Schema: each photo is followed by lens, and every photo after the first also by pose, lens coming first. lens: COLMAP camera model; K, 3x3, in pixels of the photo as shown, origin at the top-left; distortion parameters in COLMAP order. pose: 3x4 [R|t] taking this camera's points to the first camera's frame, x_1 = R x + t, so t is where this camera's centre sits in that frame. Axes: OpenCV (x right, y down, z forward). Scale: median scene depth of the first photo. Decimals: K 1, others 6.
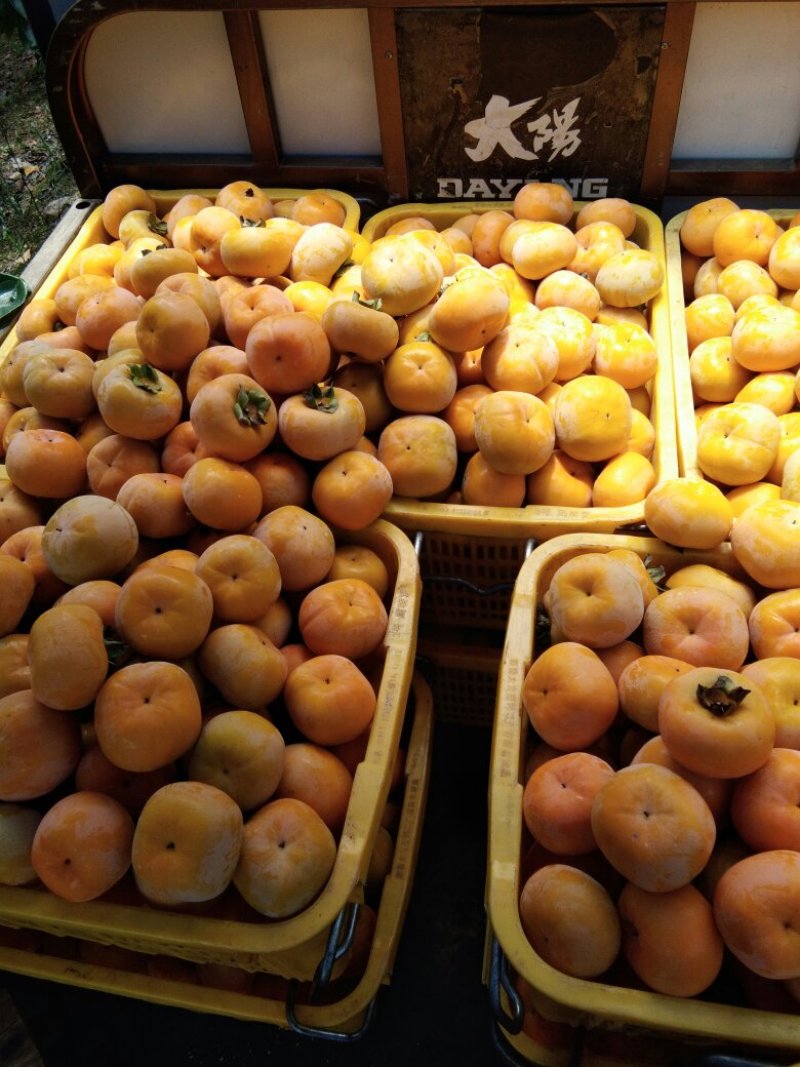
lens RADIAL K [[875.9, 0, 400.0], [0, 875.9, 533.5], [0, 0, 1]] dist [0.138163, -0.190898]
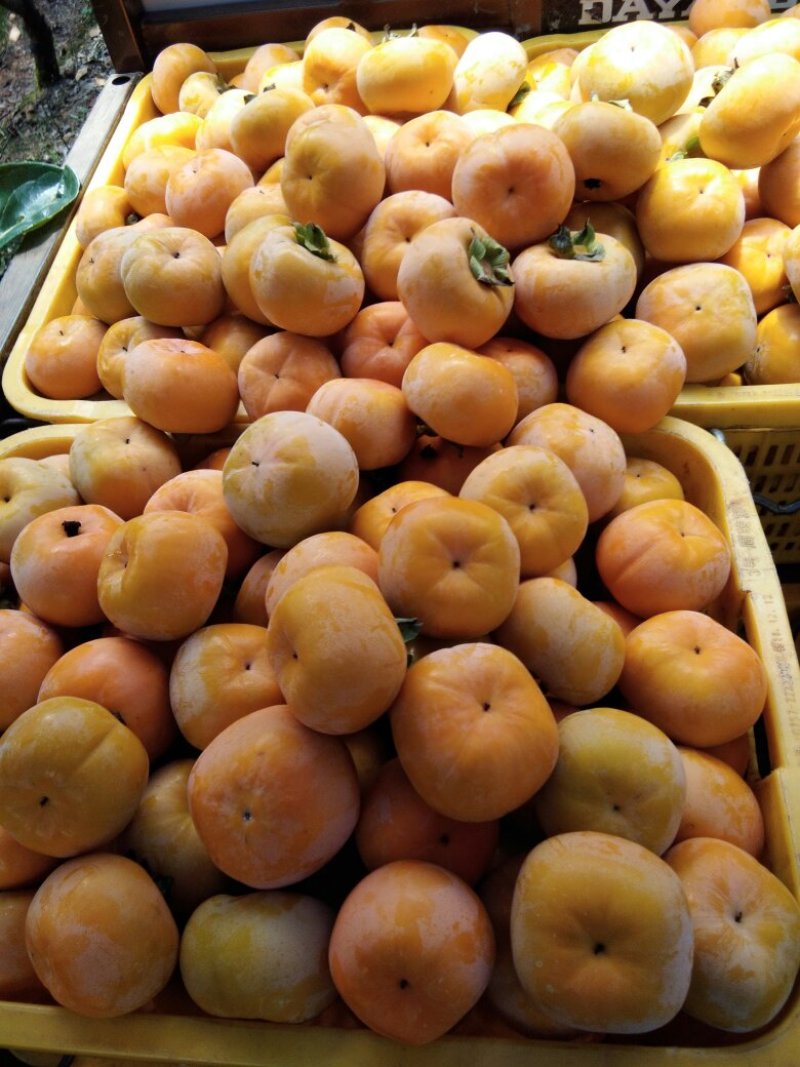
lens RADIAL K [[888.8, 0, 400.0], [0, 888.8, 533.5], [0, 0, 1]] dist [0.115841, -0.188493]
pose [[0.994170, -0.102654, 0.032982, -0.267395], [0.101578, 0.994287, 0.032790, 0.032394], [-0.036160, -0.029248, 0.998918, 0.295354]]
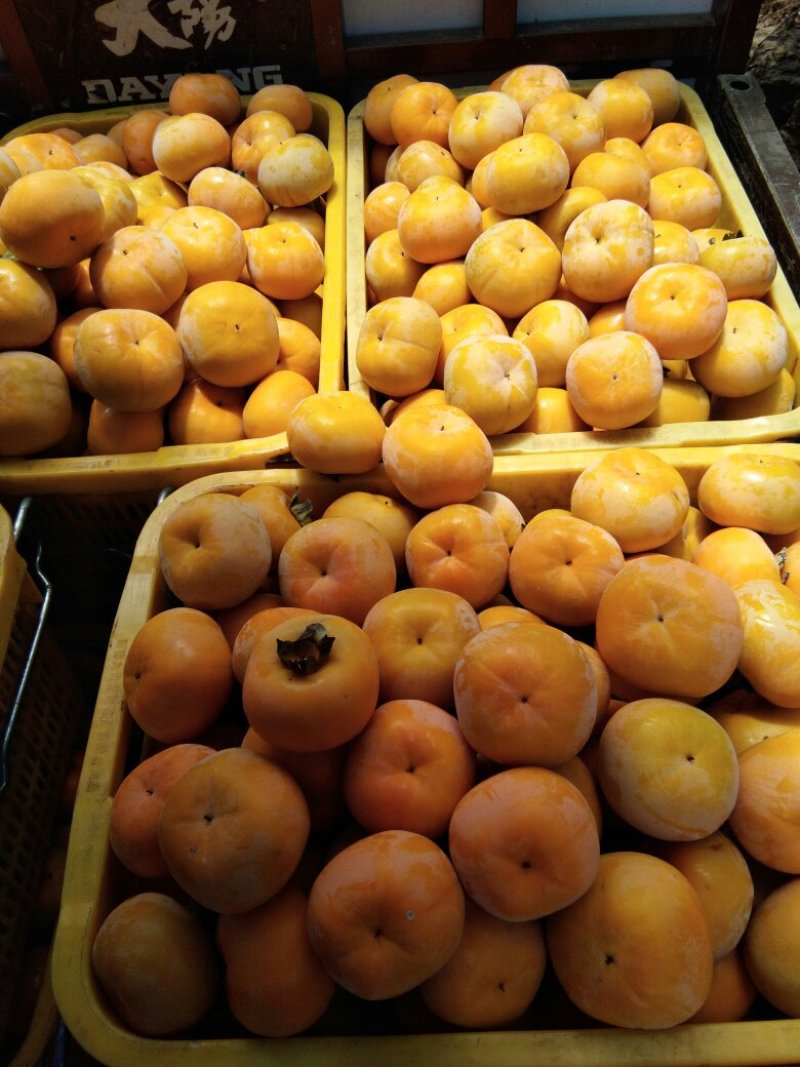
lens RADIAL K [[875.9, 0, 400.0], [0, 875.9, 533.5], [0, 0, 1]] dist [0.138163, -0.190898]
pose [[0.985394, -0.135080, 0.103693, 0.273919], [0.131259, 0.990421, 0.042857, 0.041758], [-0.108489, -0.028621, 0.993686, 0.157084]]
